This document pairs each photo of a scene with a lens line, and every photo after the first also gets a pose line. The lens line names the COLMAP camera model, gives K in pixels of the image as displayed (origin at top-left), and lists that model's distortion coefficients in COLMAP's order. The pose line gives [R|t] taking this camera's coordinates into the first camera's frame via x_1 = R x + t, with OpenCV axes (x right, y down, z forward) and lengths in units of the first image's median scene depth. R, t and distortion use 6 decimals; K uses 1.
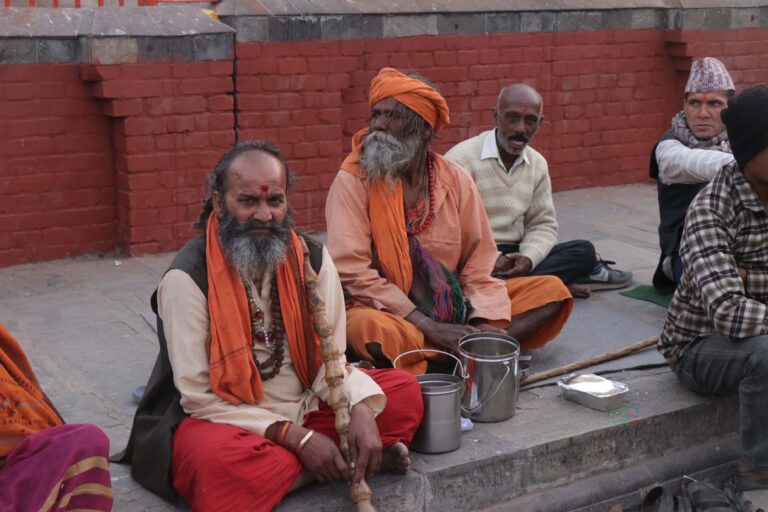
lens RADIAL K [[1487.6, 0, 384.2], [0, 1487.6, 258.1], [0, 0, 1]] dist [0.052117, 0.000000]
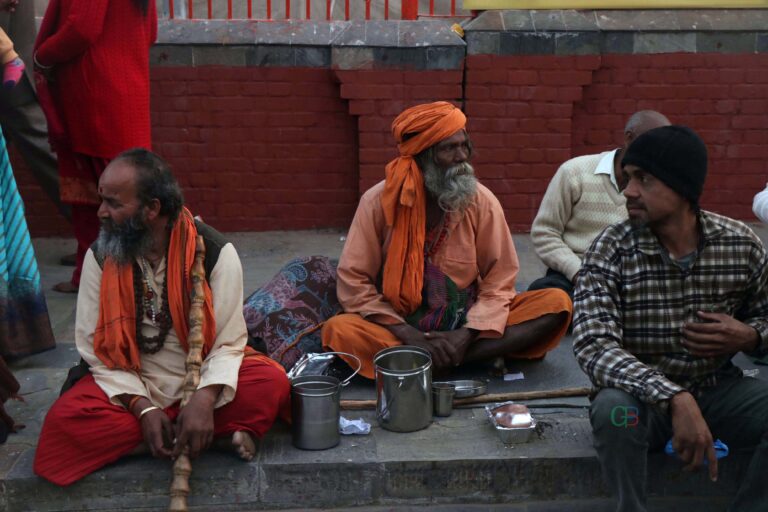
lens RADIAL K [[1257.1, 0, 384.0], [0, 1257.1, 253.9], [0, 0, 1]] dist [0.039171, 0.000000]
pose [[0.835218, 0.122618, -0.536074, 0.385837], [-0.105967, 0.992441, 0.061904, -0.050145], [0.539612, 0.005103, 0.841898, 0.180636]]
